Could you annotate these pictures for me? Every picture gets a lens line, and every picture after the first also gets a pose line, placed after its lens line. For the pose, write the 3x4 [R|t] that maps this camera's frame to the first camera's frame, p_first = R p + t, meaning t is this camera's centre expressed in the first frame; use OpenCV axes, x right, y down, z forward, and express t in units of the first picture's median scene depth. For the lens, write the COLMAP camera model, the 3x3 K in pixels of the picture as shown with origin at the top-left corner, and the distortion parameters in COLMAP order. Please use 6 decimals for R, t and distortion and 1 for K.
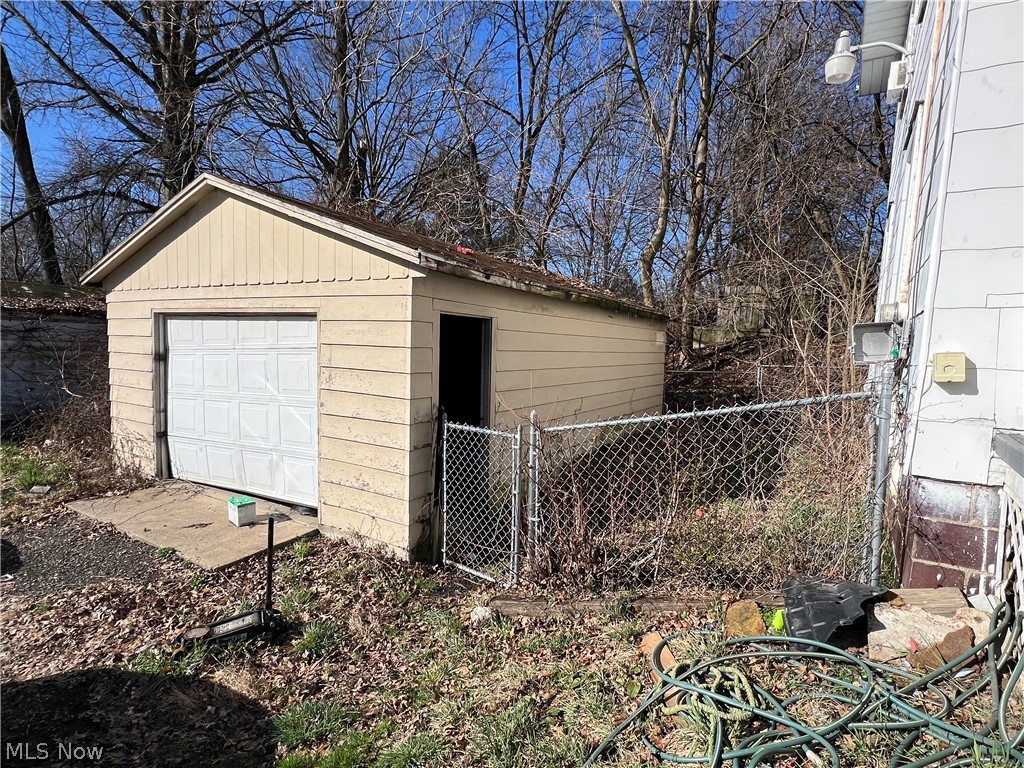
lens RADIAL K [[541.9, 0, 512.0], [0, 541.9, 384.0], [0, 0, 1]] dist [-0.000098, 0.000027]
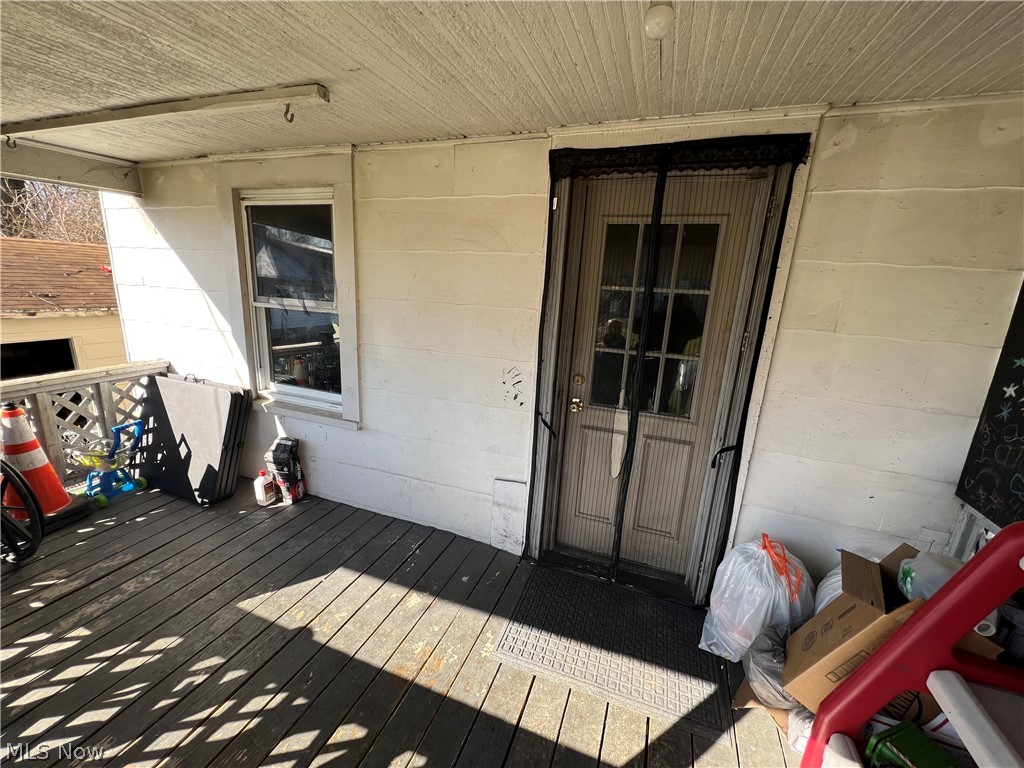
lens RADIAL K [[409.6, 0, 512.0], [0, 409.6, 384.0], [0, 0, 1]] dist [-0.002053, -0.000314]
pose [[0.980902, -0.037333, 0.190885, 0.868716], [0.003362, 0.984514, 0.175273, -0.186343], [-0.194473, -0.171284, 0.965838, -0.241019]]
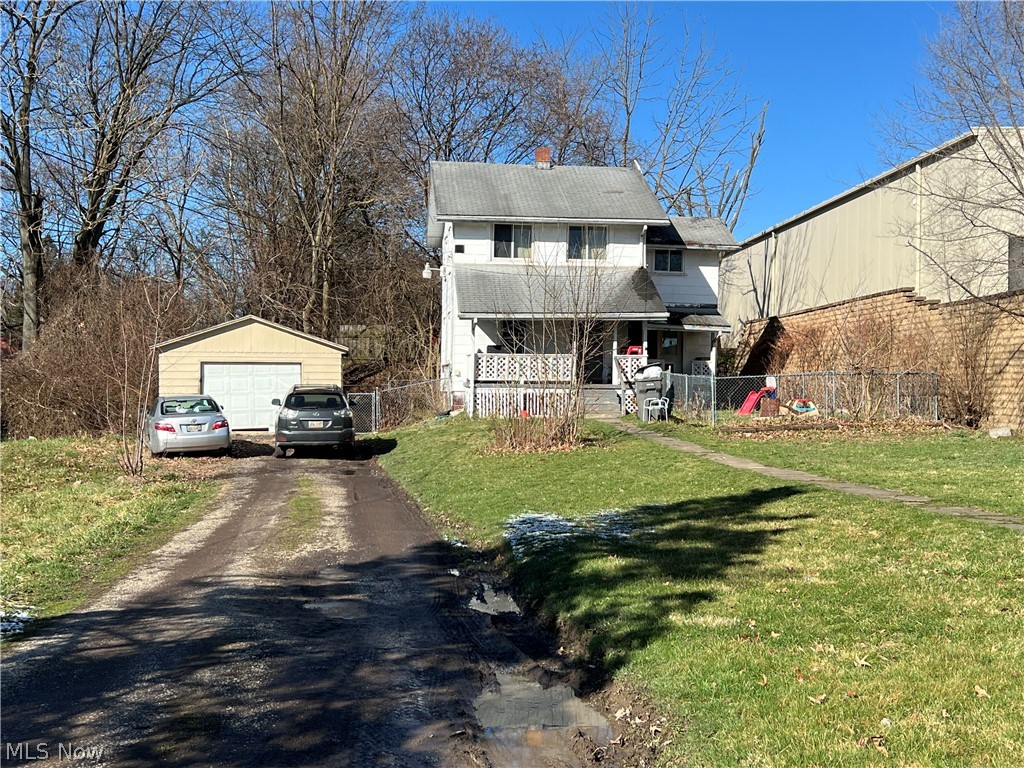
lens RADIAL K [[1592.9, 0, 512.0], [0, 1592.9, 384.0], [0, 0, 1]] dist [-0.006818, -0.002074]
pose [[0.789888, -0.022331, 0.612844, -4.937586], [0.066404, 0.996575, -0.049274, 0.518253], [-0.609645, 0.079616, 0.788666, -6.879128]]
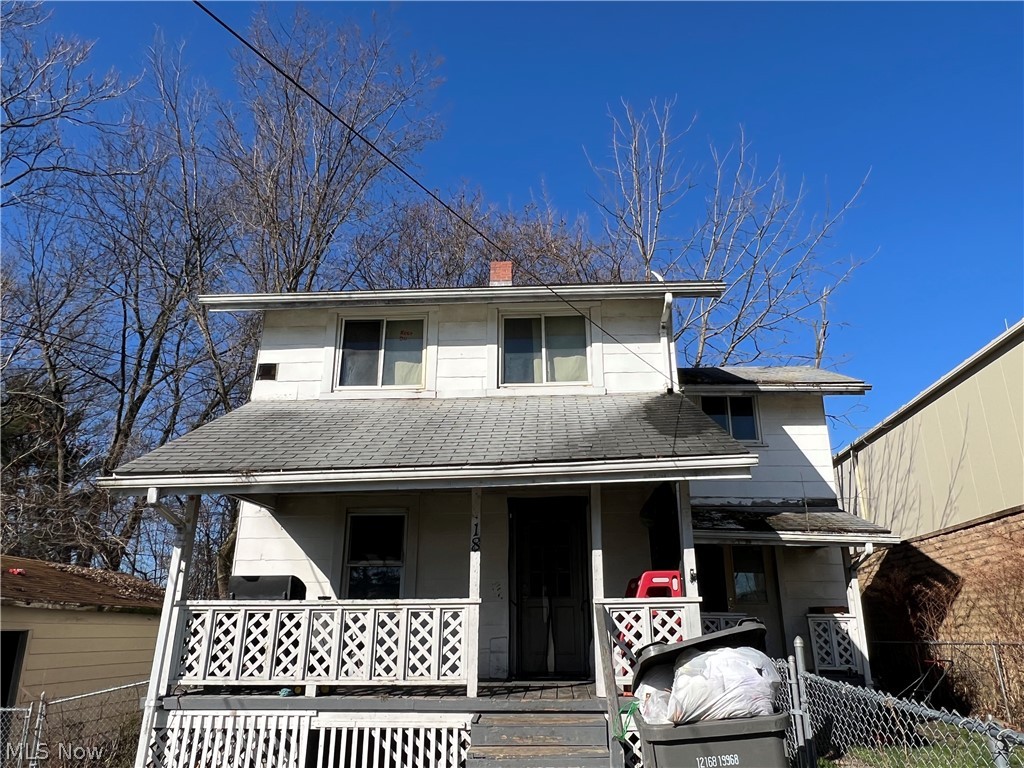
lens RADIAL K [[729.9, 0, 512.0], [0, 729.9, 384.0], [0, 0, 1]] dist [-0.000184, 0.000586]
pose [[0.880037, 0.118420, 0.459904, 0.125527], [0.069403, 0.925946, -0.371224, 0.082199], [-0.469807, 0.358610, 0.806648, -1.421291]]
